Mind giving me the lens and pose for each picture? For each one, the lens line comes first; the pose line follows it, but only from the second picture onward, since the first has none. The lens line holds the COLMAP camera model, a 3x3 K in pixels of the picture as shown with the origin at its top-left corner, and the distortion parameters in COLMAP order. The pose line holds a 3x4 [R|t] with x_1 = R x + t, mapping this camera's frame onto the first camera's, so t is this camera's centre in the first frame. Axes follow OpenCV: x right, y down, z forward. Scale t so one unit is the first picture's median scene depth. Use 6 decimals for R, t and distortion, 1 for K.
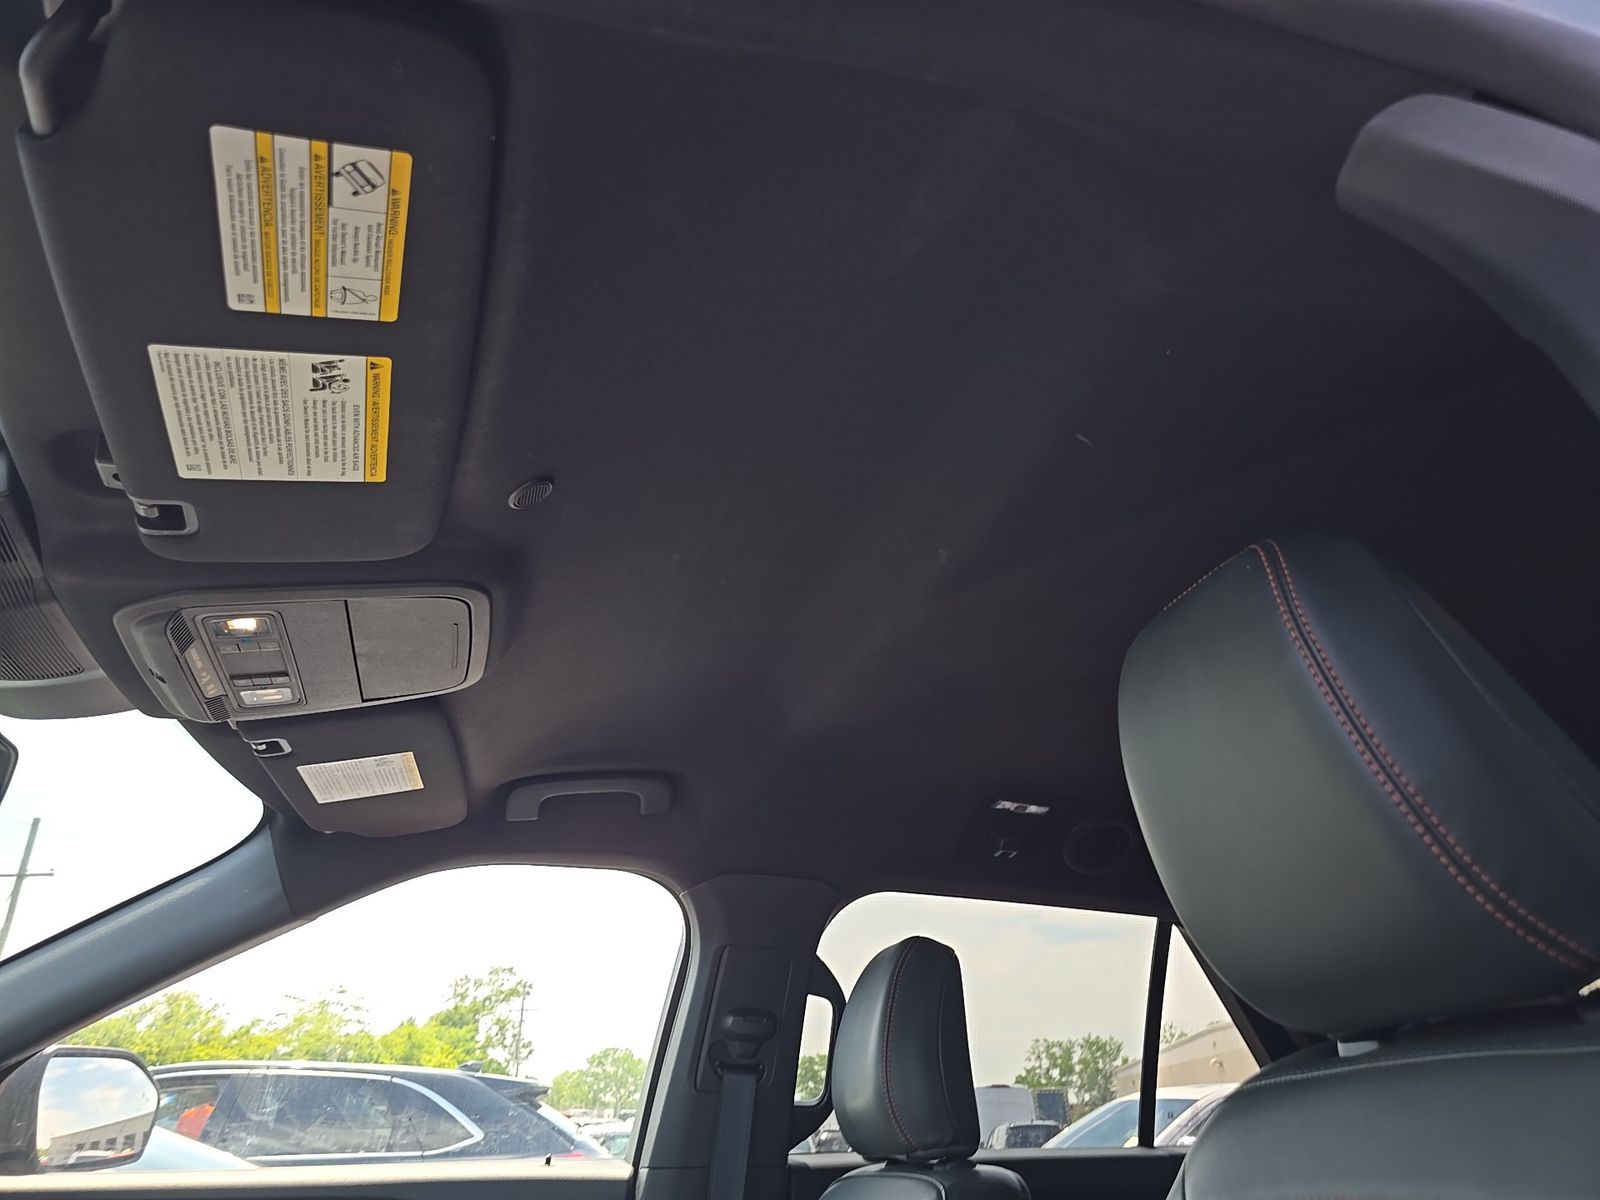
lens RADIAL K [[1094.9, 0, 809.2], [0, 1094.9, 594.3], [0, 0, 1]] dist [0.023976, -0.040486]
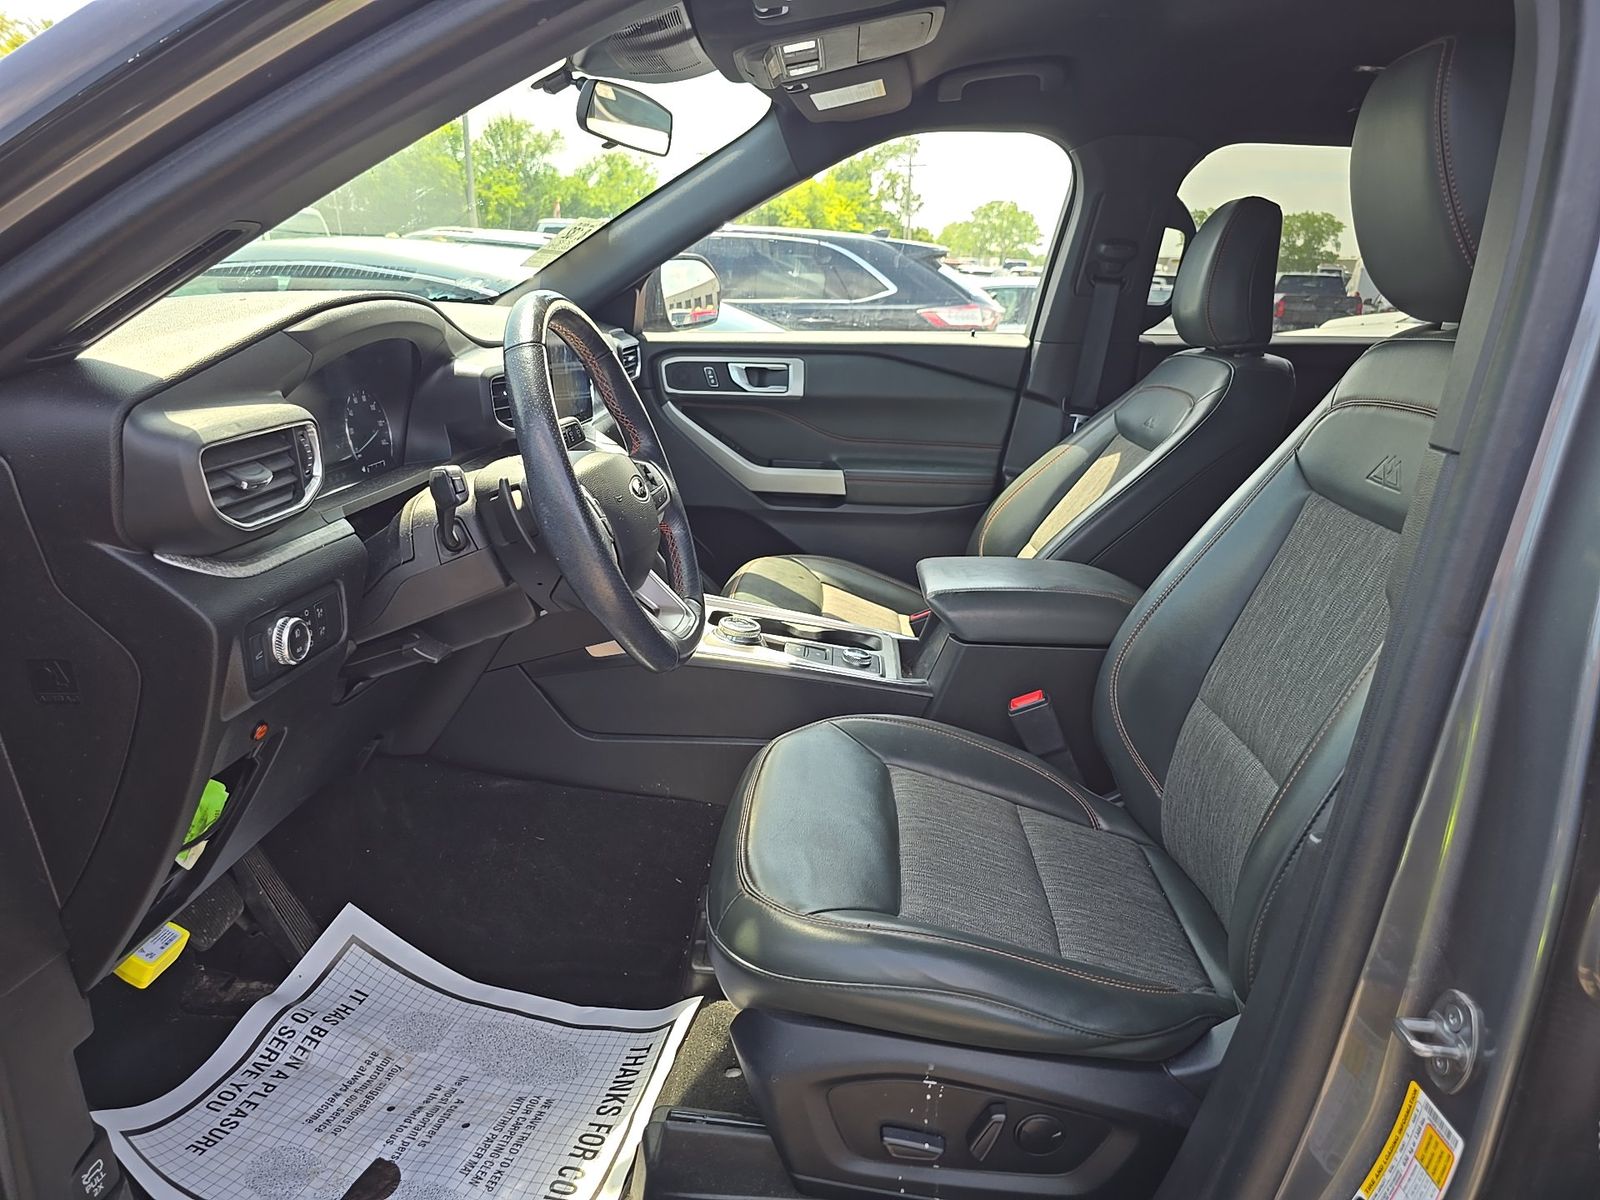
lens RADIAL K [[1094.9, 0, 809.2], [0, 1094.9, 591.9], [0, 0, 1]] dist [0.023976, -0.040486]
pose [[0.948001, 0.114044, -0.297134, 0.036352], [0.114724, 0.748387, 0.653265, -0.226399], [0.296872, -0.653384, 0.696388, -0.342828]]
